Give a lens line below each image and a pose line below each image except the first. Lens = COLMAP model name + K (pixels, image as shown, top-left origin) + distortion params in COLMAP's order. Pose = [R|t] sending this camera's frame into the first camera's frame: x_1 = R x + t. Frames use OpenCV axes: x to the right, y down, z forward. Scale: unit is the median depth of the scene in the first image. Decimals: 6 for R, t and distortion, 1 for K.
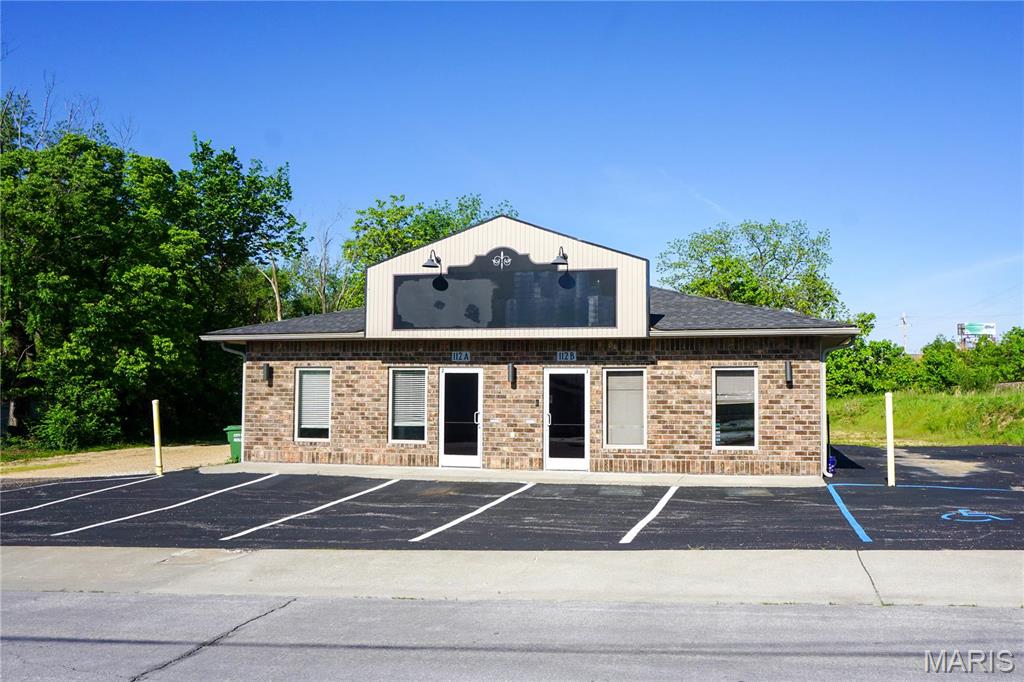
lens RADIAL K [[849.0, 0, 472.2], [0, 849.0, 337.7], [0, 0, 1]] dist [-0.095221, 0.089759]
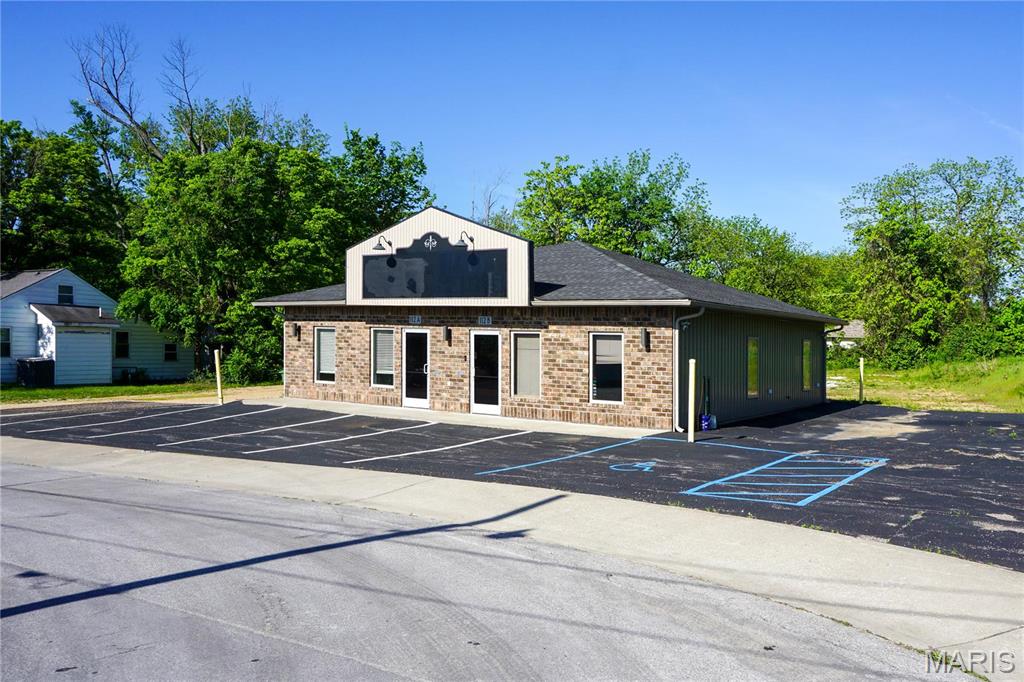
lens RADIAL K [[849.0, 0, 472.2], [0, 849.0, 337.7], [0, 0, 1]] dist [-0.095221, 0.089759]
pose [[0.929202, 0.014379, -0.369291, 0.537059], [0.011489, 0.997636, 0.067754, -0.035534], [0.369393, -0.067200, 0.926840, -0.128423]]
